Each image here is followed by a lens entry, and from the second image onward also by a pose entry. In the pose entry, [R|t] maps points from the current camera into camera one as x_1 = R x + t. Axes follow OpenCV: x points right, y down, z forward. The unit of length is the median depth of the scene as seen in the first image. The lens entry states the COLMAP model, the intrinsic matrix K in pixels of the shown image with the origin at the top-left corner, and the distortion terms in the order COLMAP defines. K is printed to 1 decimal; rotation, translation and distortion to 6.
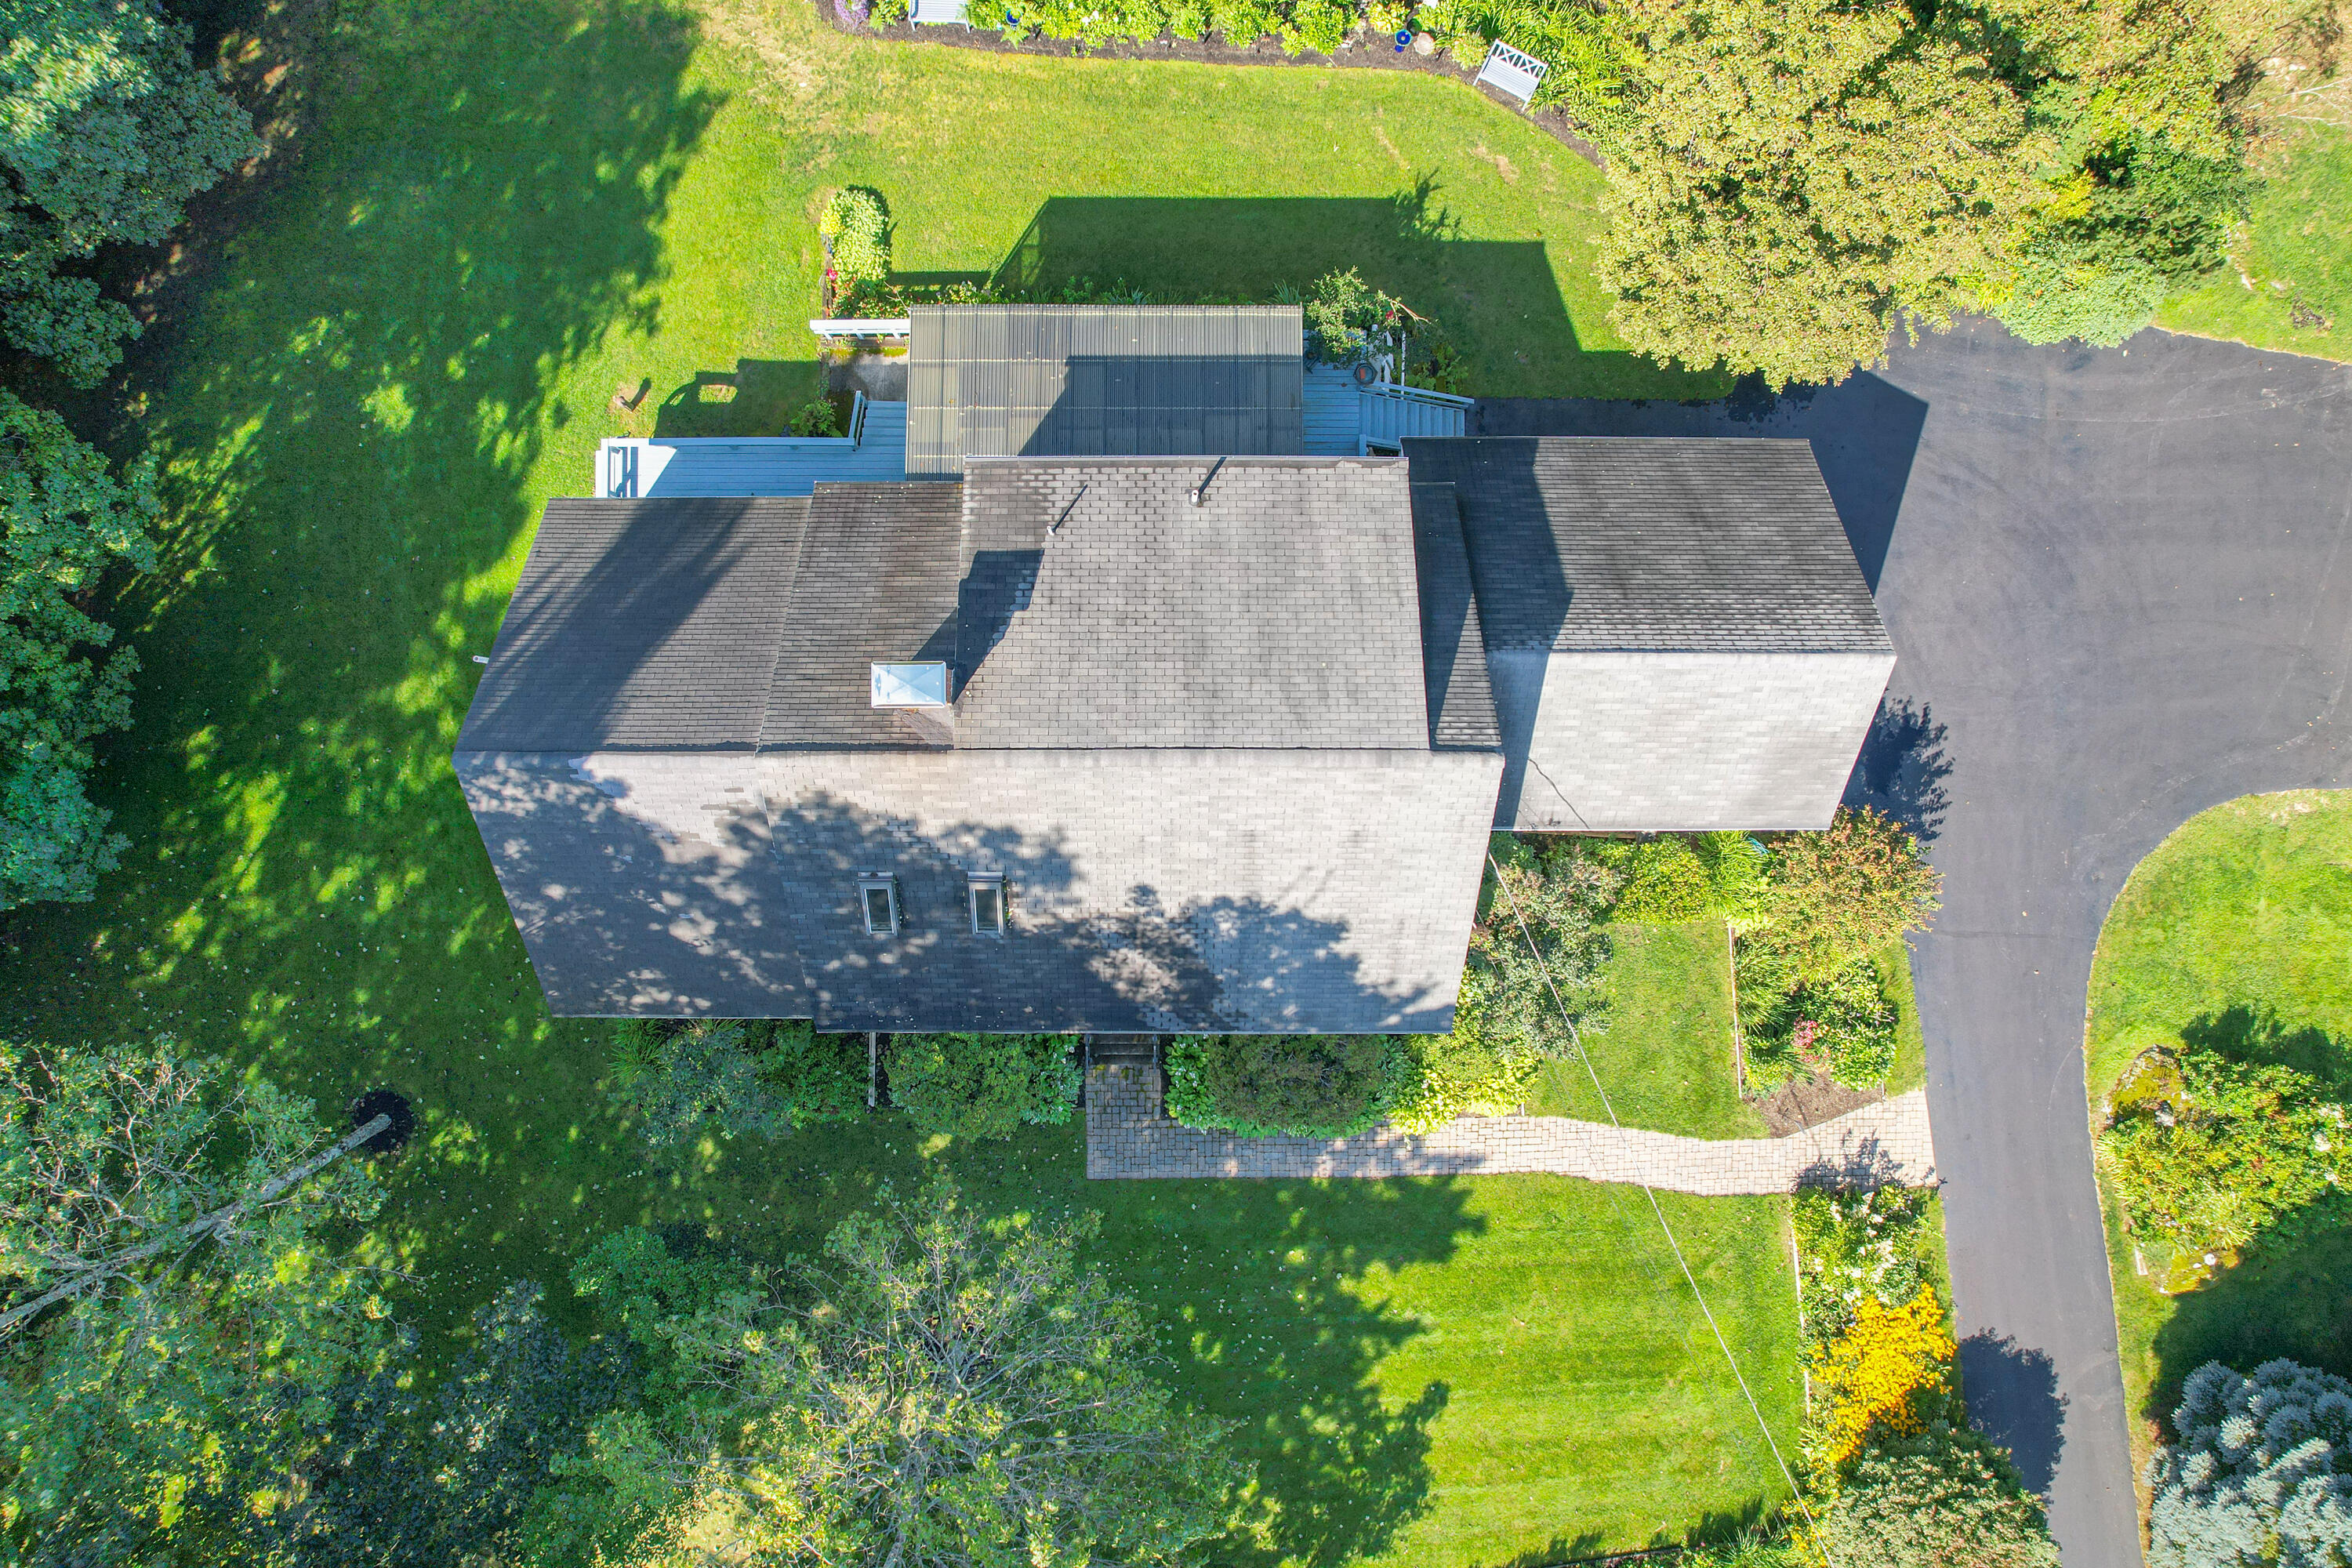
lens RADIAL K [[1506.1, 0, 1178.6], [0, 1506.1, 790.9], [0, 0, 1]] dist [-0.073215, 0.065869]
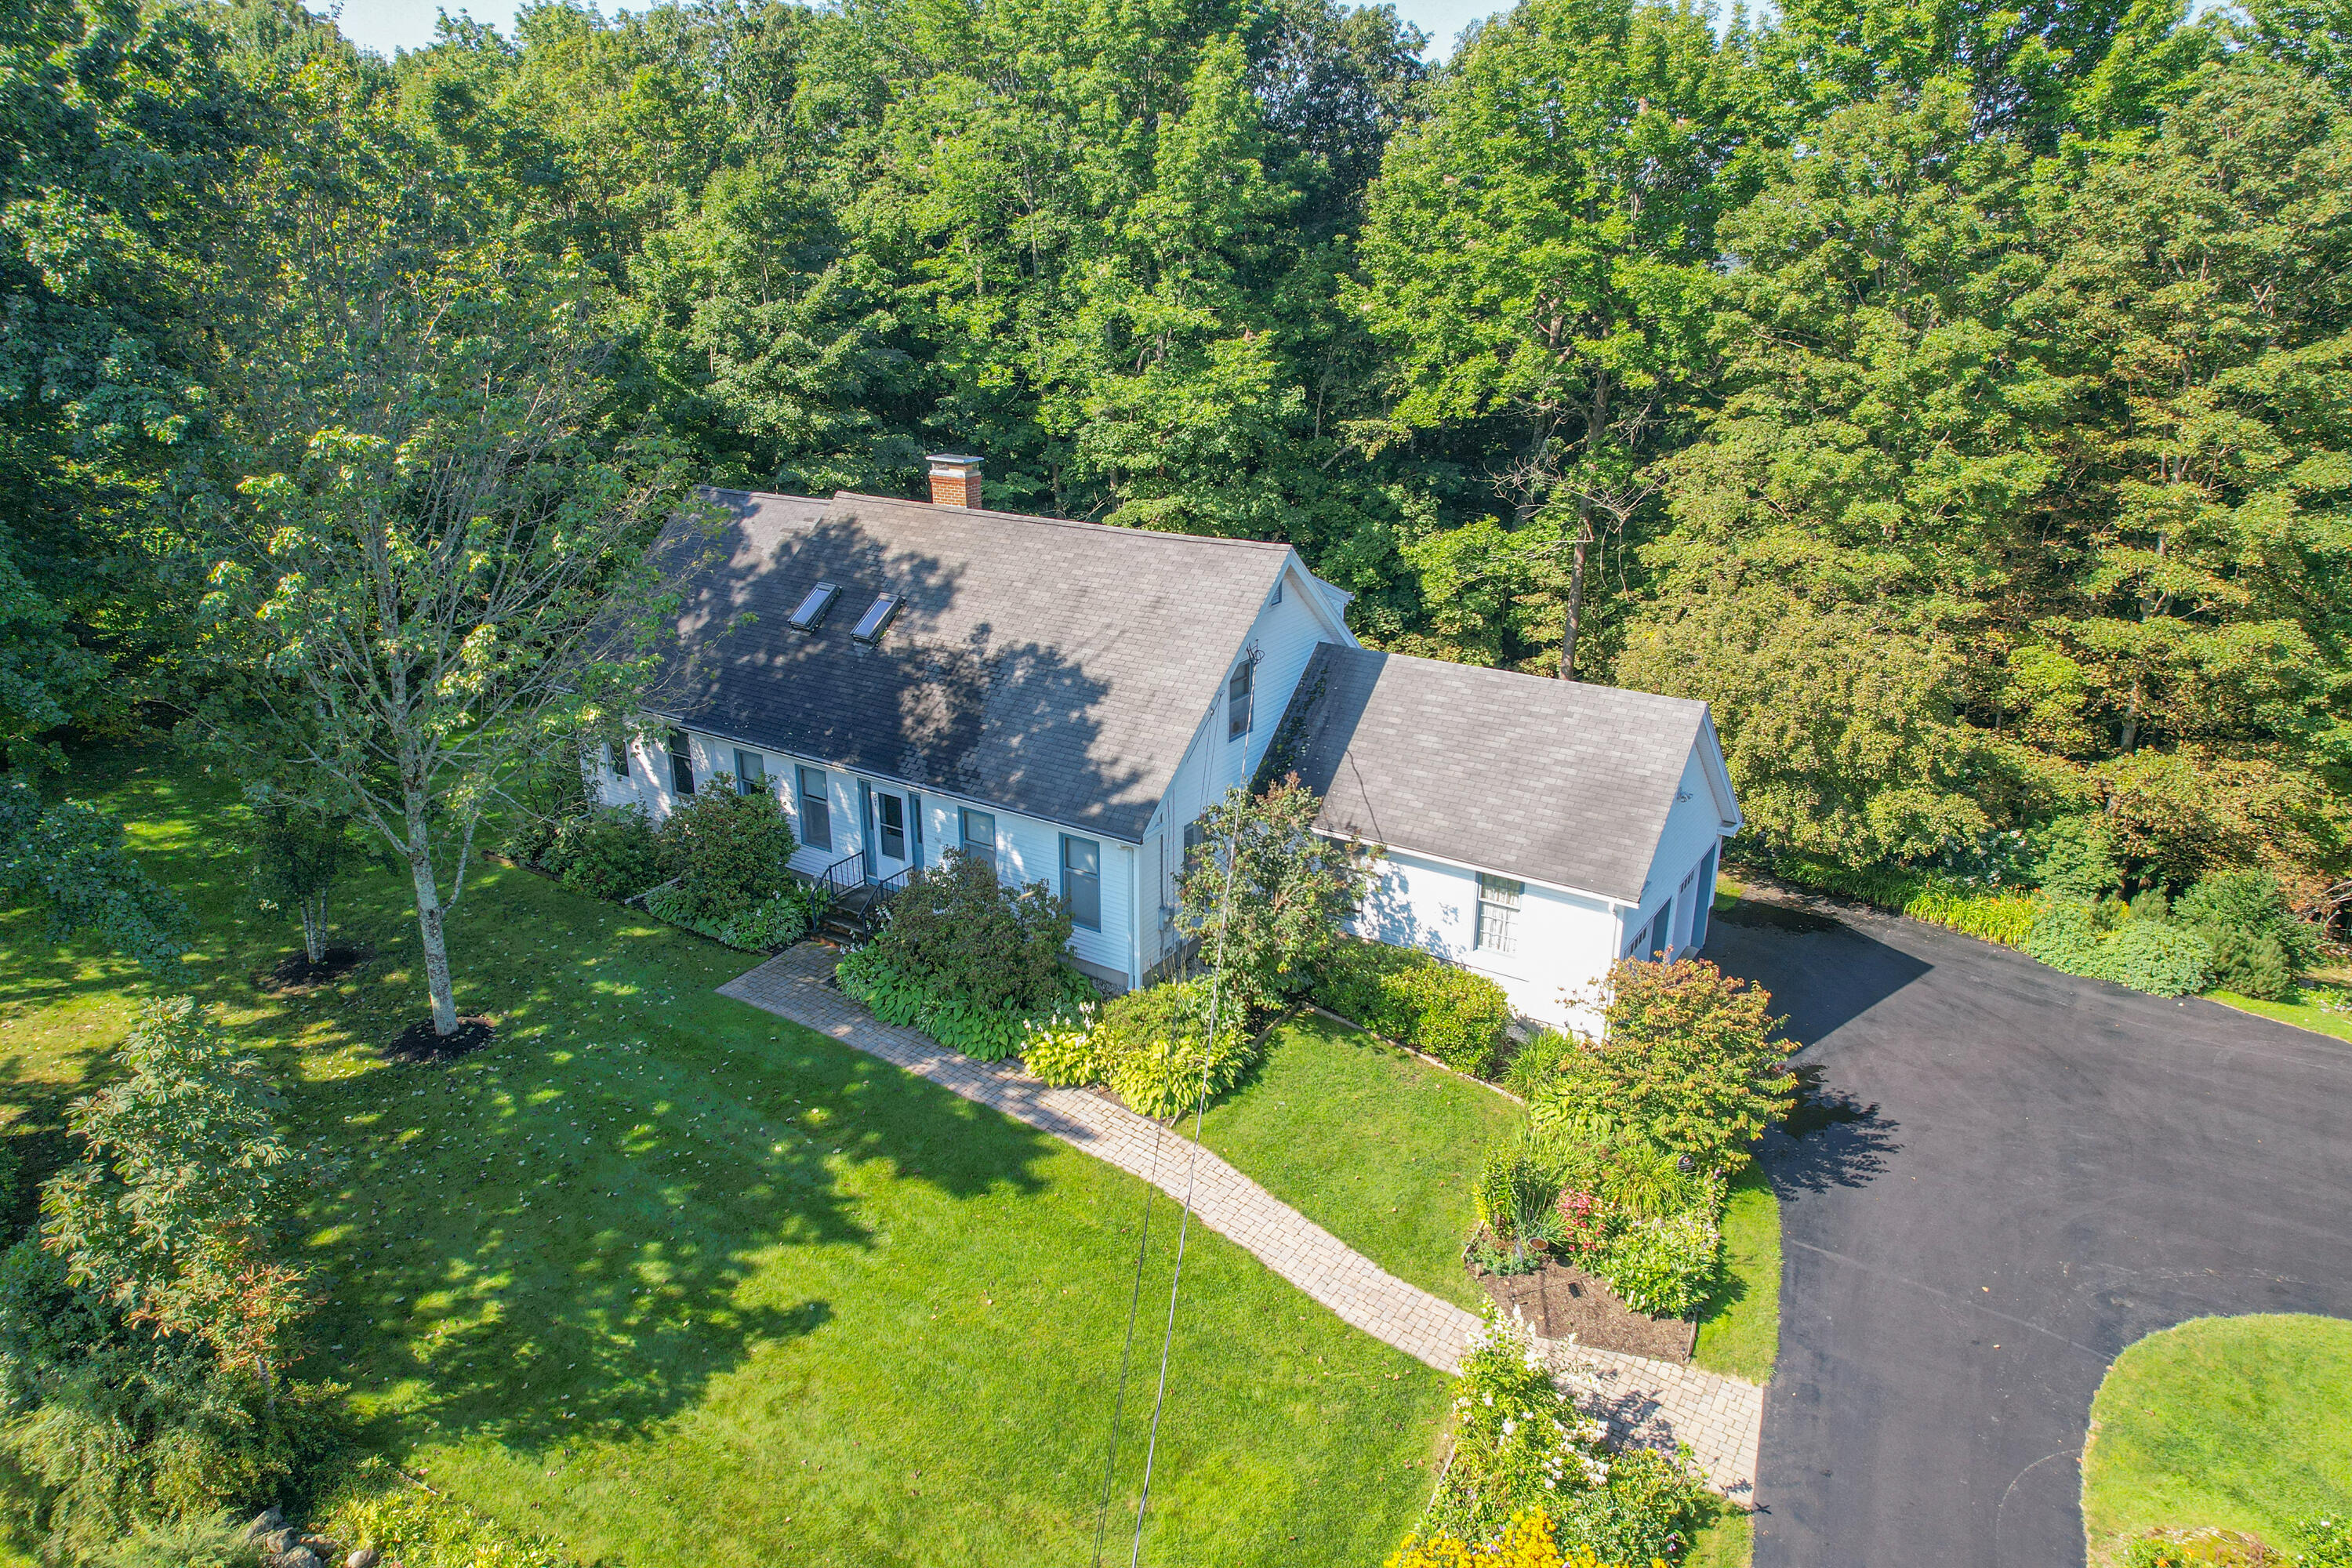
lens RADIAL K [[1506.1, 0, 1174.4], [0, 1506.1, 785.6], [0, 0, 1]] dist [-0.073215, 0.065869]
pose [[0.836515, 0.179586, -0.517680, 0.588859], [-0.547932, 0.267846, -0.792482, 0.763739], [-0.003660, 0.946577, 0.322458, 0.597167]]
